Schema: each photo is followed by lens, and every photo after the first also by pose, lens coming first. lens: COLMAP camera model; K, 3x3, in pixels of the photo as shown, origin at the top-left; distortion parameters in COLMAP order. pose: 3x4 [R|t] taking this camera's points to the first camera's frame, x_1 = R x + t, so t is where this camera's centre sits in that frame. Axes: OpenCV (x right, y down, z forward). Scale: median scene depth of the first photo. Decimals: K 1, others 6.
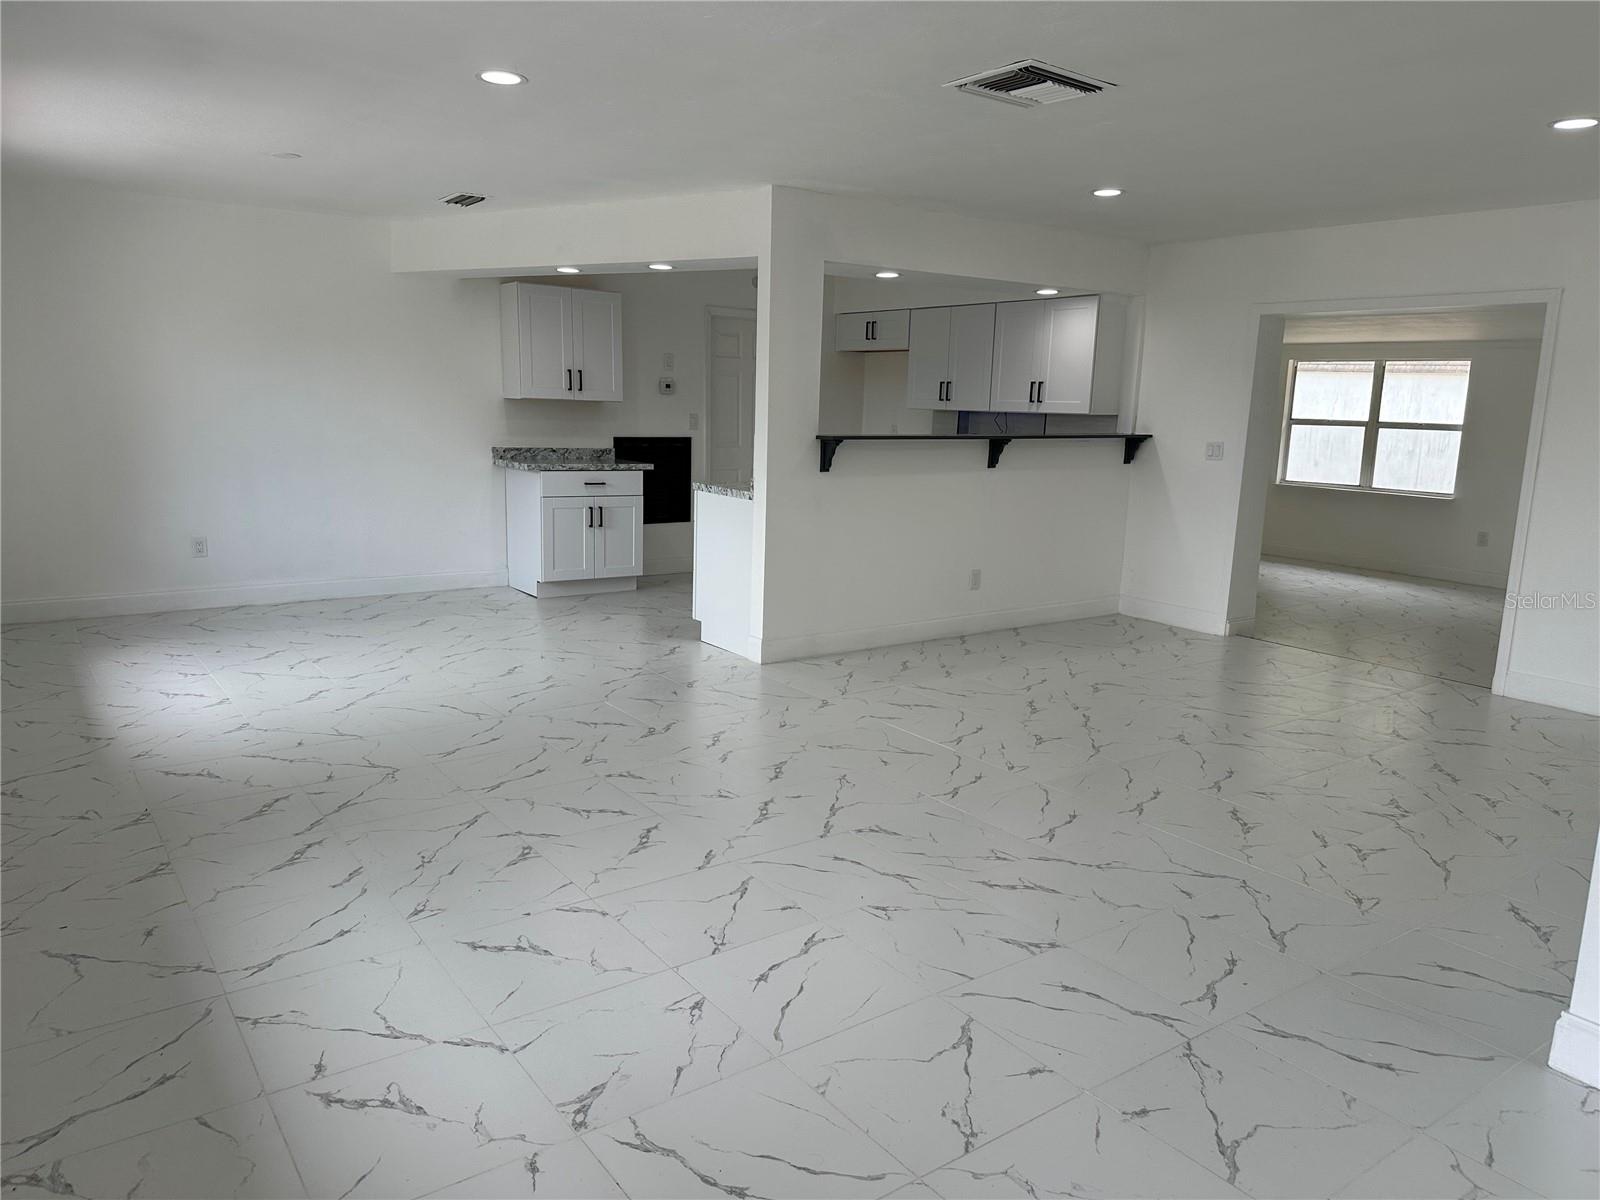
lens RADIAL K [[1109.5, 0, 801.9], [0, 1109.5, 602.3], [0, 0, 1]] dist [0.157649, -0.281958]
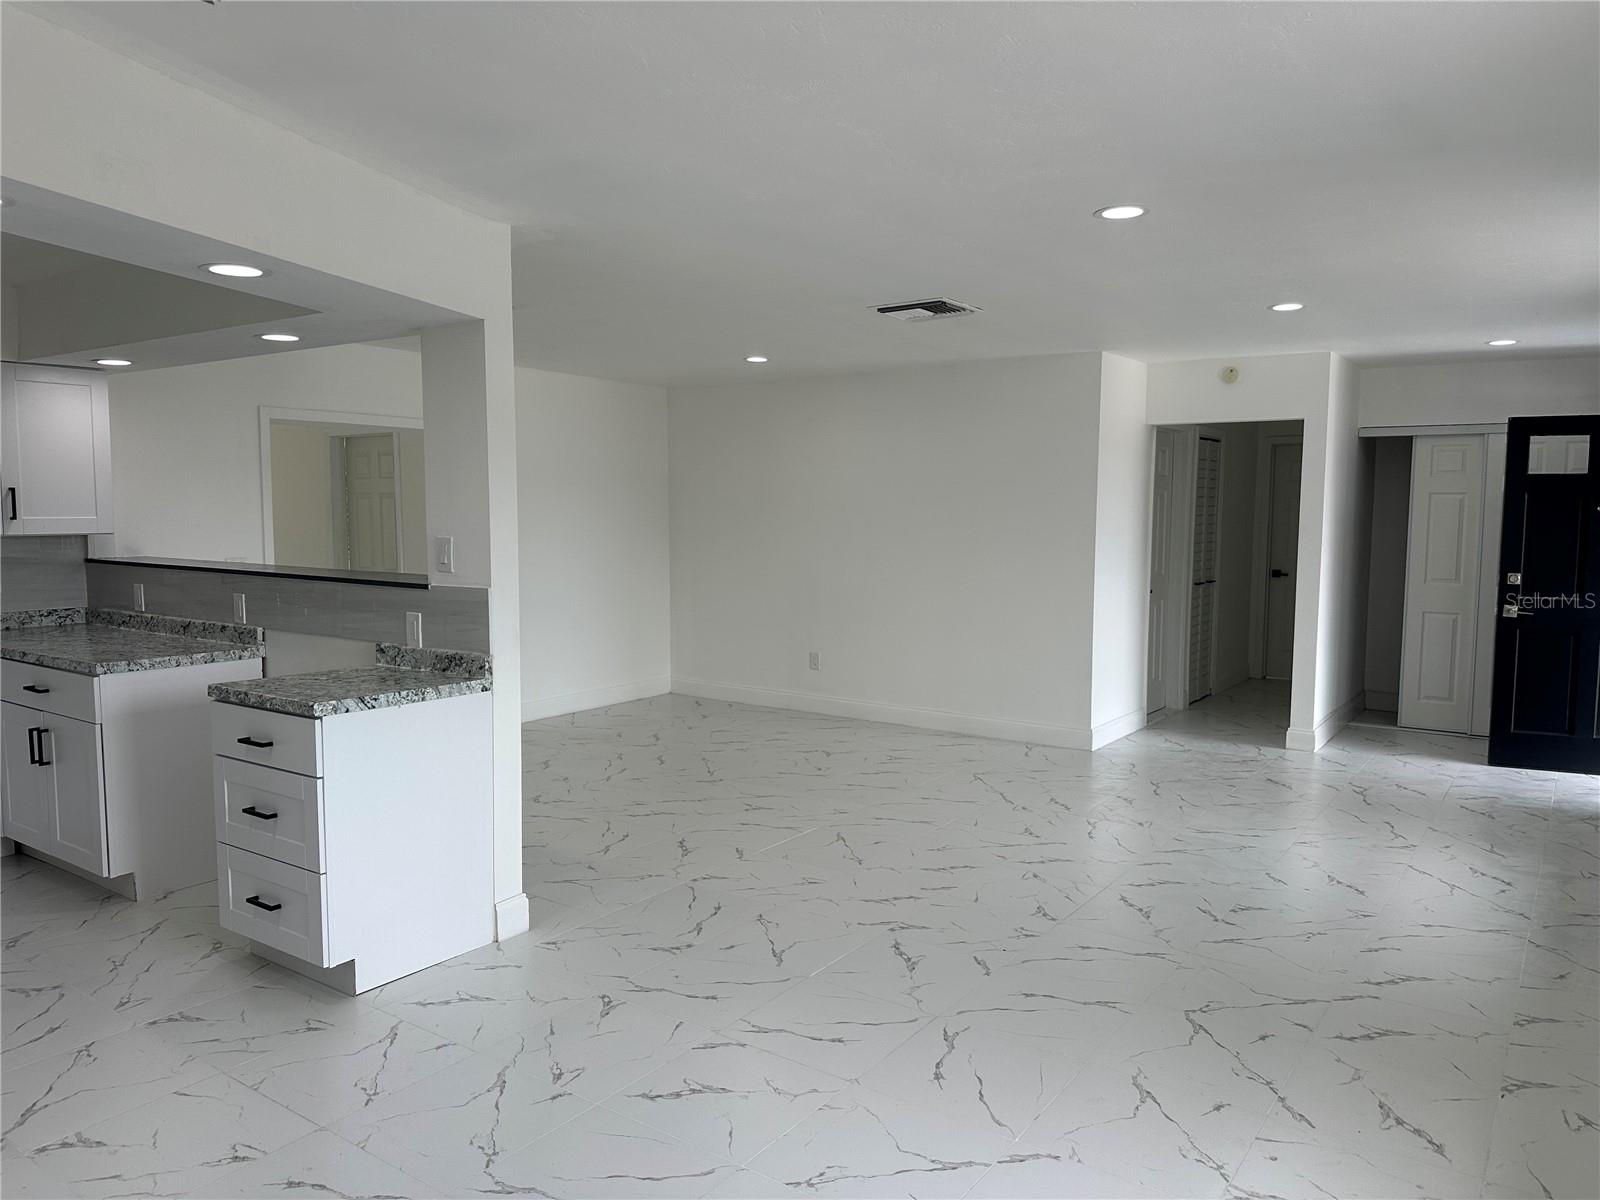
lens RADIAL K [[1111.8, 0, 809.6], [0, 1111.8, 606.2], [0, 0, 1]] dist [0.063428, -0.088572]
pose [[-0.326456, -0.115648, 0.938111, -0.778879], [0.156275, 0.972224, 0.174236, -0.247854], [-0.932204, 0.203483, -0.299315, 1.130099]]
